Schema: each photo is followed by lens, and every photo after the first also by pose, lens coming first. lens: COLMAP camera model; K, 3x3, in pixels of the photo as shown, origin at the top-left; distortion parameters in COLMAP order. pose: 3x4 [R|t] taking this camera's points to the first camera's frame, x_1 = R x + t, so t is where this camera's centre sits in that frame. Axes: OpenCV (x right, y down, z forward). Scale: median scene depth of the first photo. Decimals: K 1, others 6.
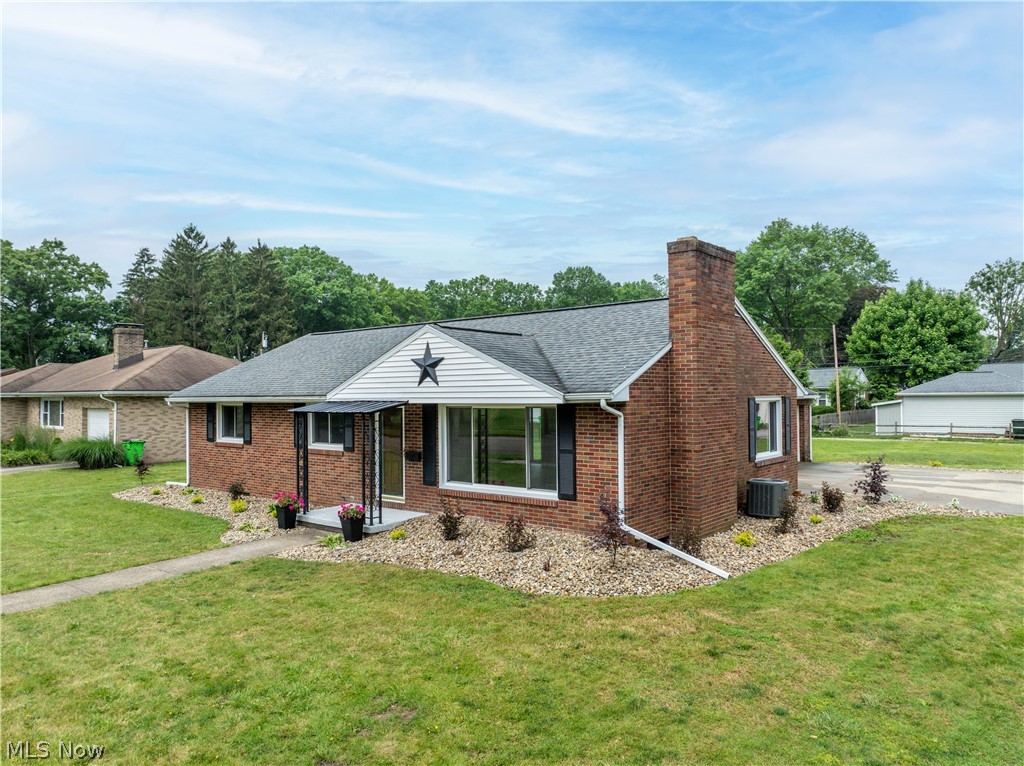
lens RADIAL K [[718.9, 0, 512.0], [0, 718.9, 383.0], [0, 0, 1]] dist [-0.037505, 0.022422]
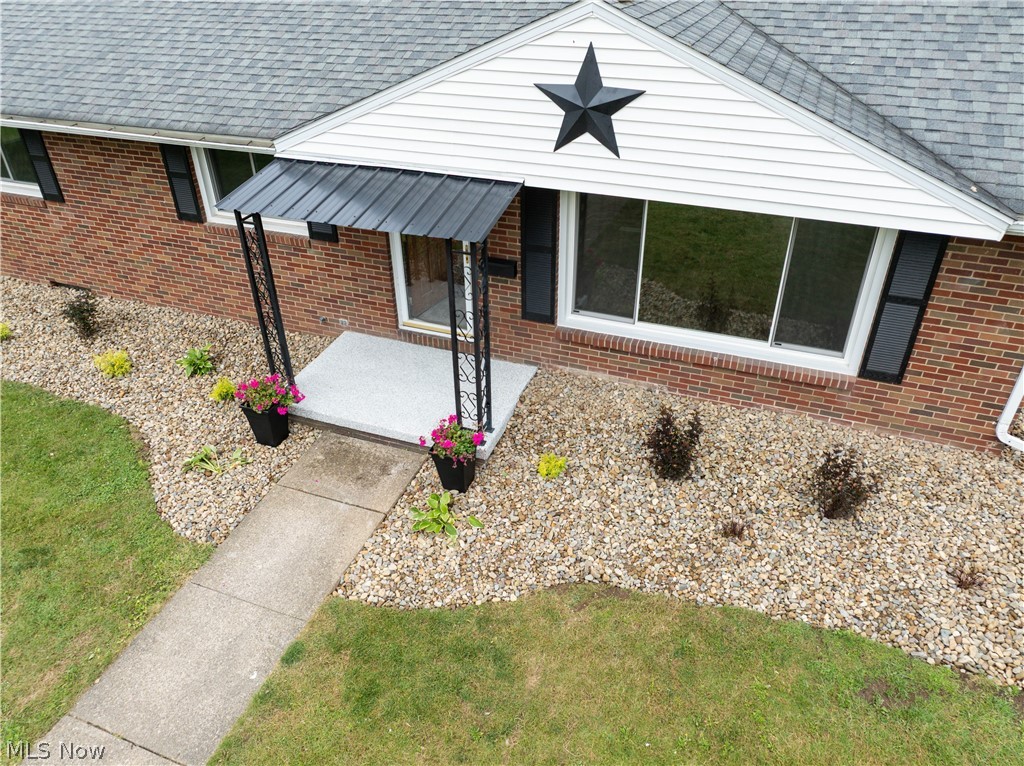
lens RADIAL K [[718.9, 0, 512.0], [0, 718.9, 383.0], [0, 0, 1]] dist [-0.037505, 0.022422]
pose [[0.950040, -0.169816, 0.261892, -0.260633], [-0.003672, 0.832910, 0.553396, -0.105502], [-0.312108, -0.526709, 0.790674, 0.523890]]
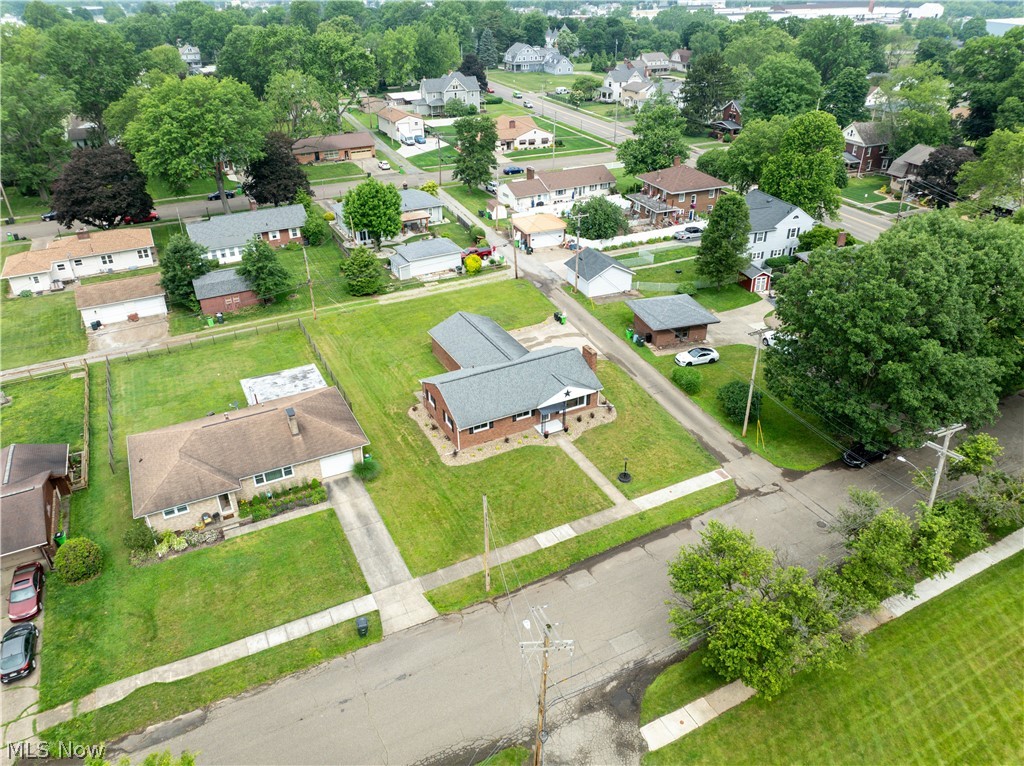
lens RADIAL K [[718.9, 0, 512.0], [0, 718.9, 383.0], [0, 0, 1]] dist [-0.037505, 0.022422]
pose [[0.394774, -0.455404, 0.797973, -3.557771], [-0.008946, 0.866569, 0.498978, -2.168359], [-0.918735, -0.204122, 0.338025, -0.233026]]
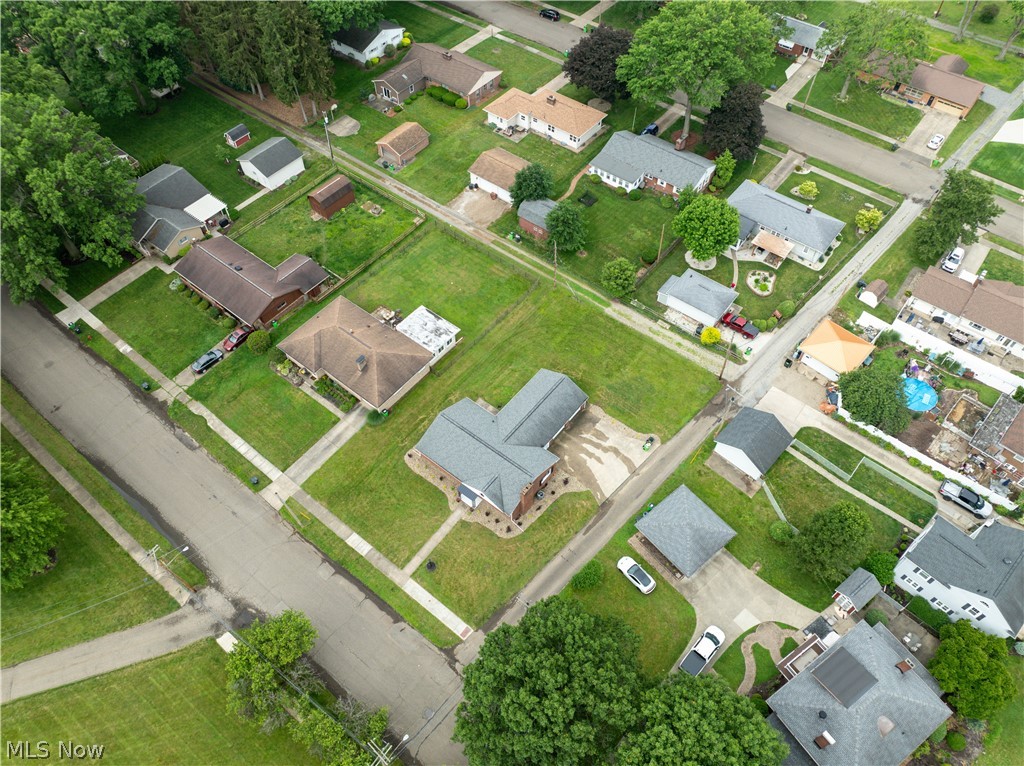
lens RADIAL K [[718.9, 0, 512.0], [0, 718.9, 383.0], [0, 0, 1]] dist [-0.037505, 0.022422]
pose [[0.999837, -0.012243, 0.013283, 0.058921], [-0.003704, 0.580750, 0.814073, -4.848381], [-0.017681, -0.813990, 0.580610, -1.547906]]
